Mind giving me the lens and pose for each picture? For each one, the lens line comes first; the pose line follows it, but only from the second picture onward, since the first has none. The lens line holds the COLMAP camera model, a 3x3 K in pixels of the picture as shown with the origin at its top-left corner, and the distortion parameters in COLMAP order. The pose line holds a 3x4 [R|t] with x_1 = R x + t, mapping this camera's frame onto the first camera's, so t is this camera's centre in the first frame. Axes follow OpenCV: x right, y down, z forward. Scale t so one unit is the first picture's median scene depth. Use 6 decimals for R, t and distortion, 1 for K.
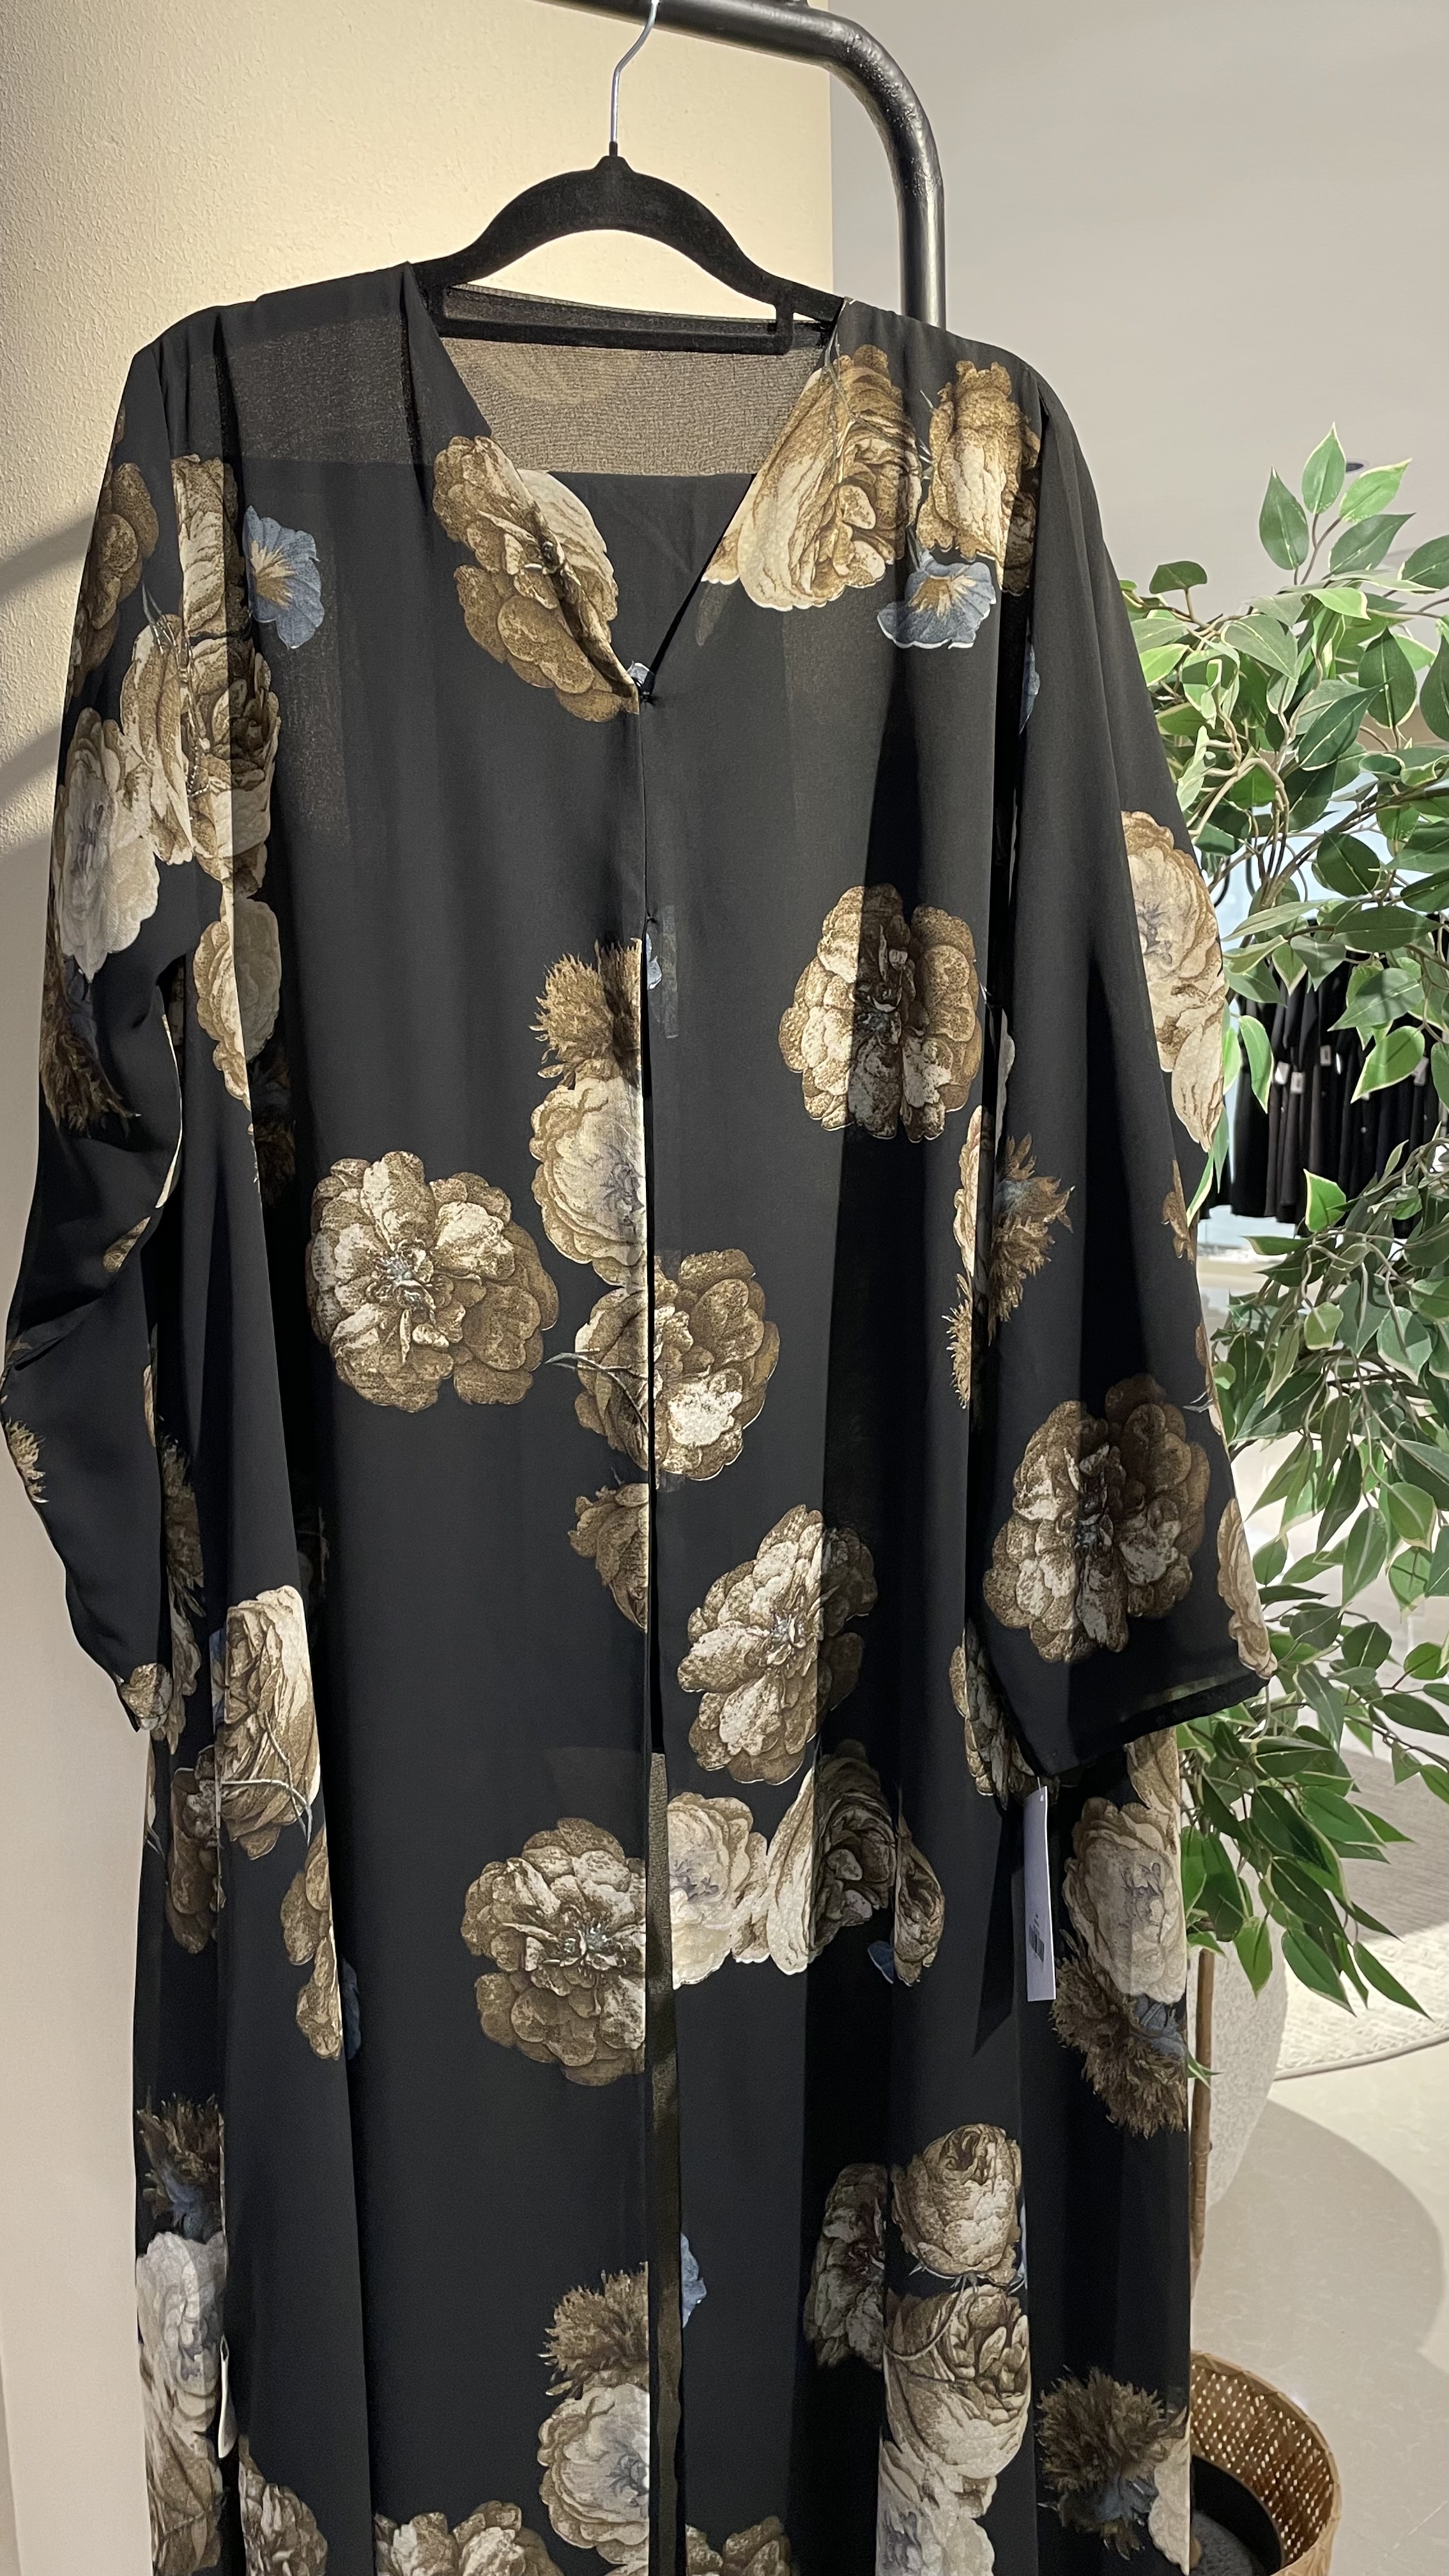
lens RADIAL K [[1957.6, 0, 710.4], [0, 1957.6, 1404.6], [0, 0, 1]] dist [0.112065, -0.122623]
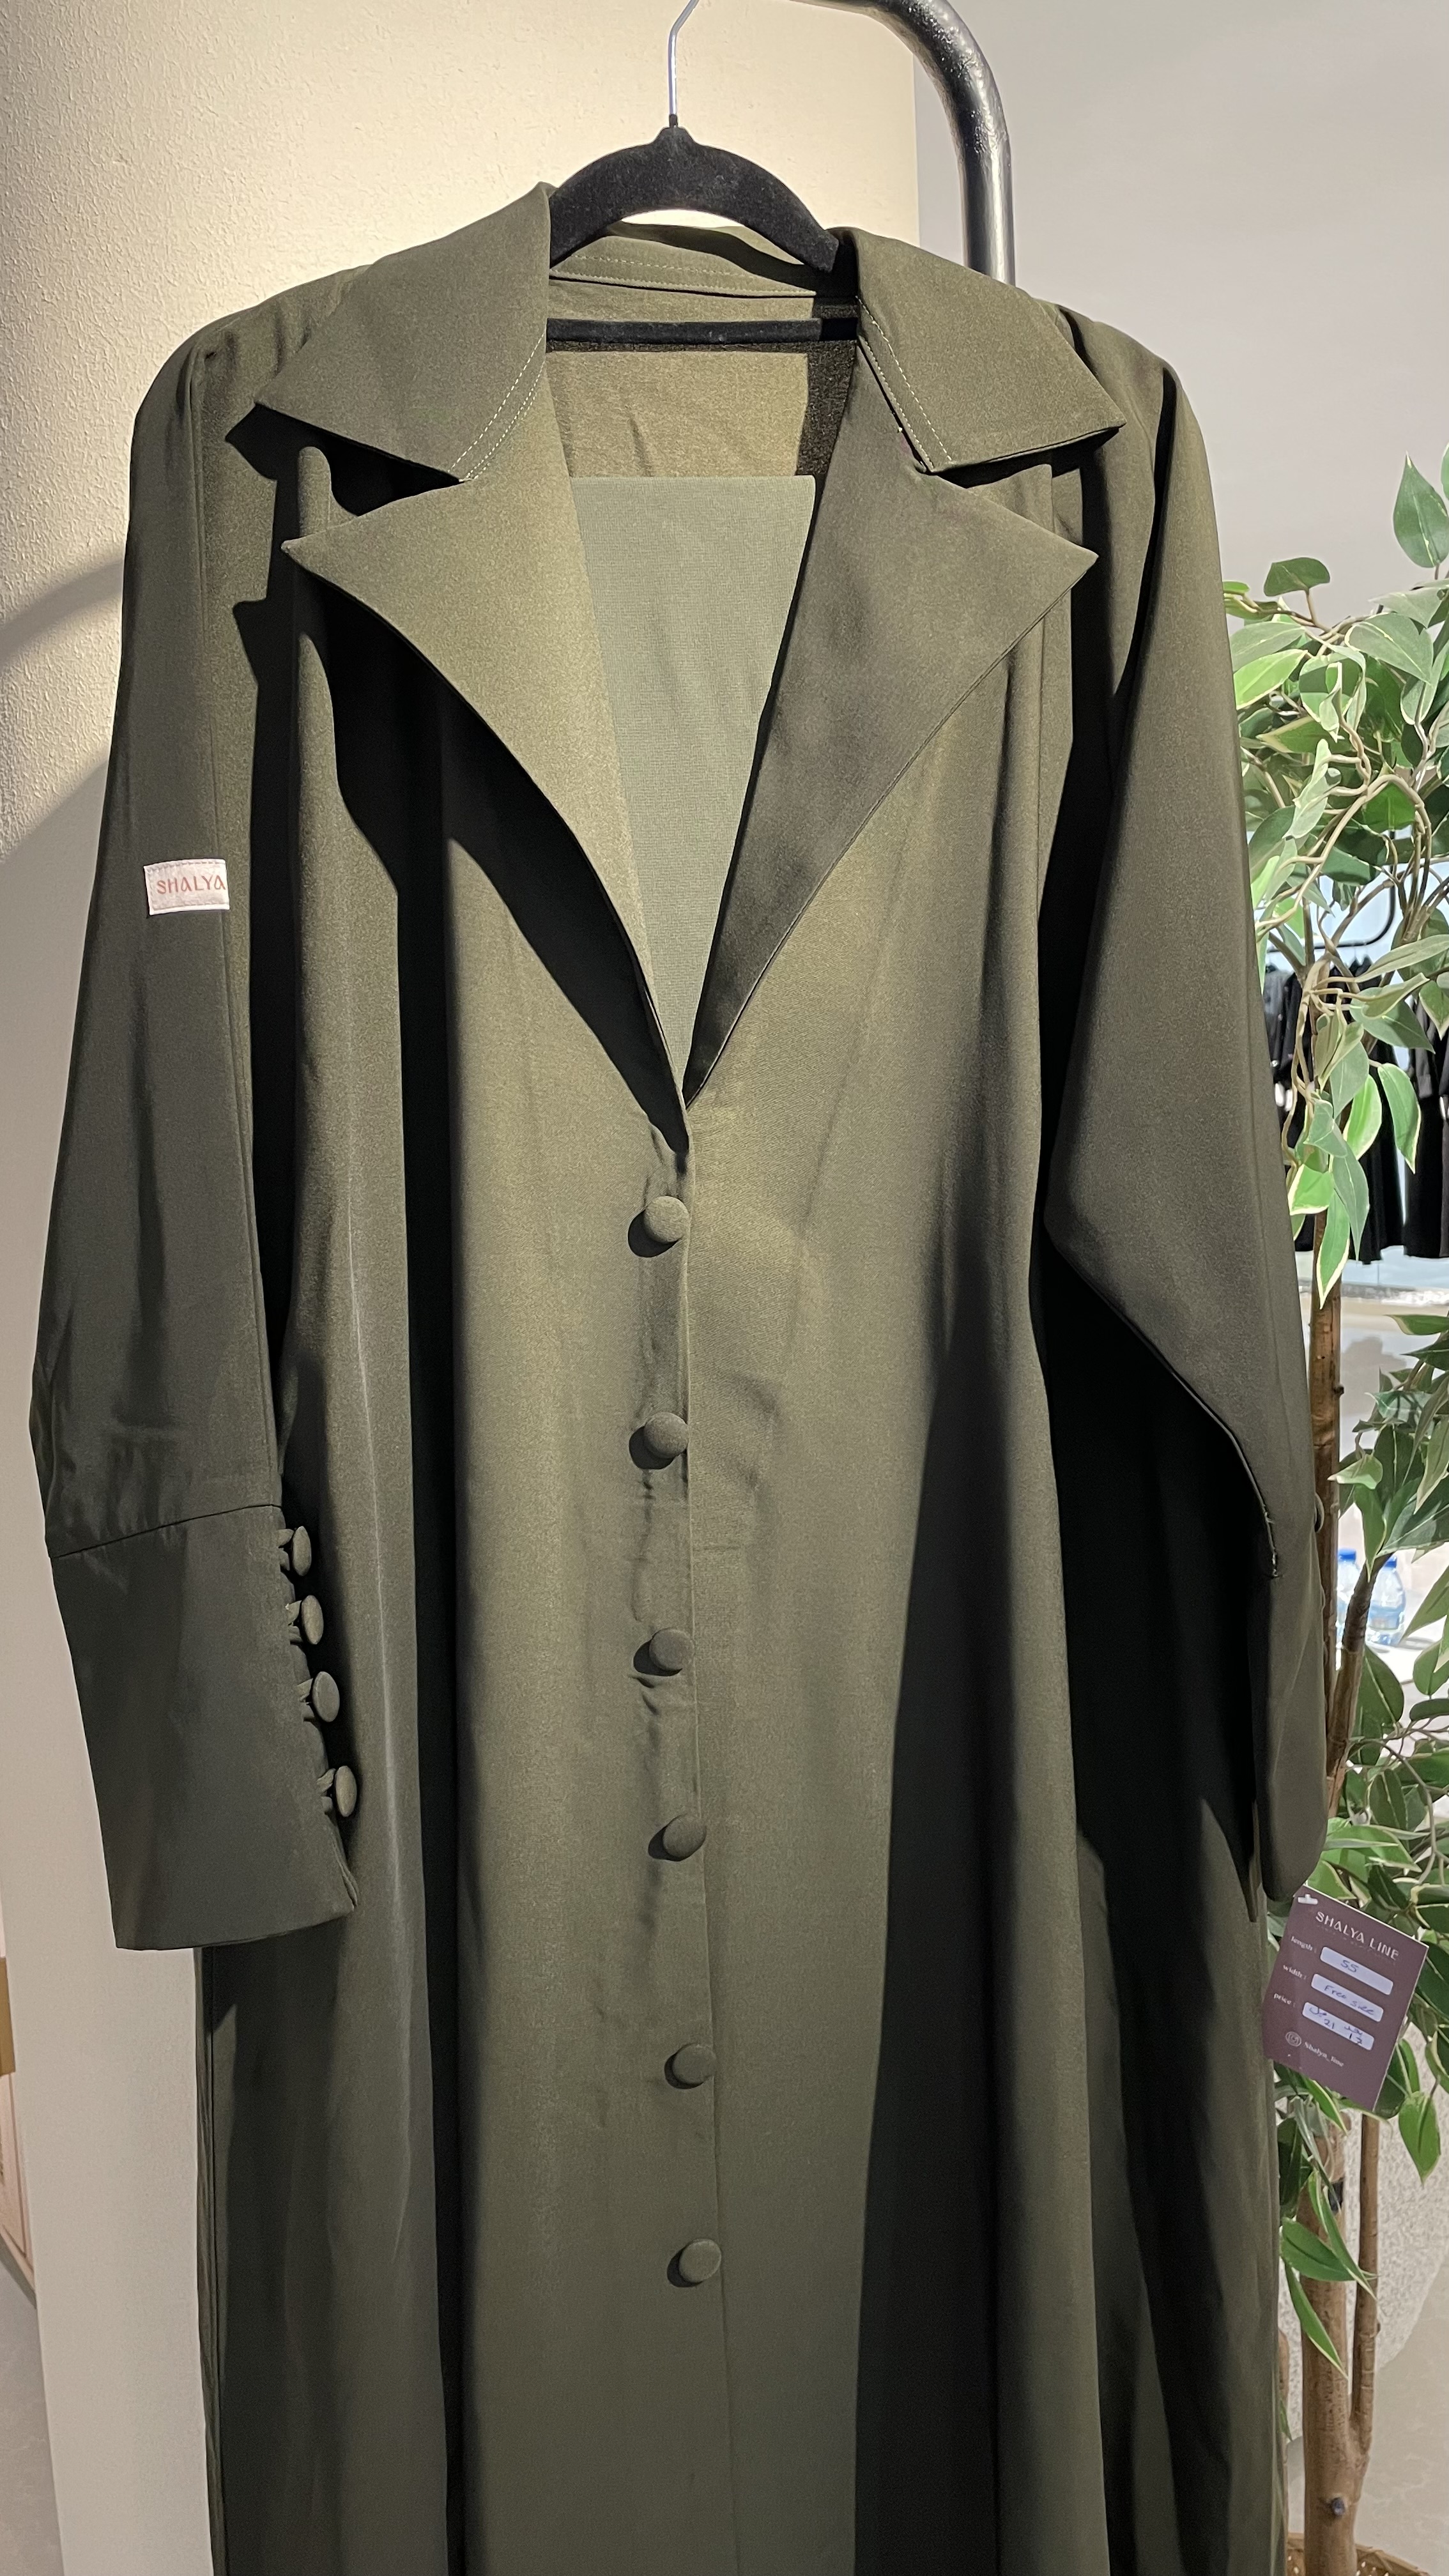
lens RADIAL K [[1997.5, 0, 721.2], [0, 1997.5, 1402.1], [0, 0, 1]] dist [0.077151, -0.062578]
pose [[0.997478, -0.010495, -0.070196, 0.039190], [0.008532, 0.999566, -0.028205, -0.024912], [0.070461, 0.027535, 0.997134, 0.094222]]
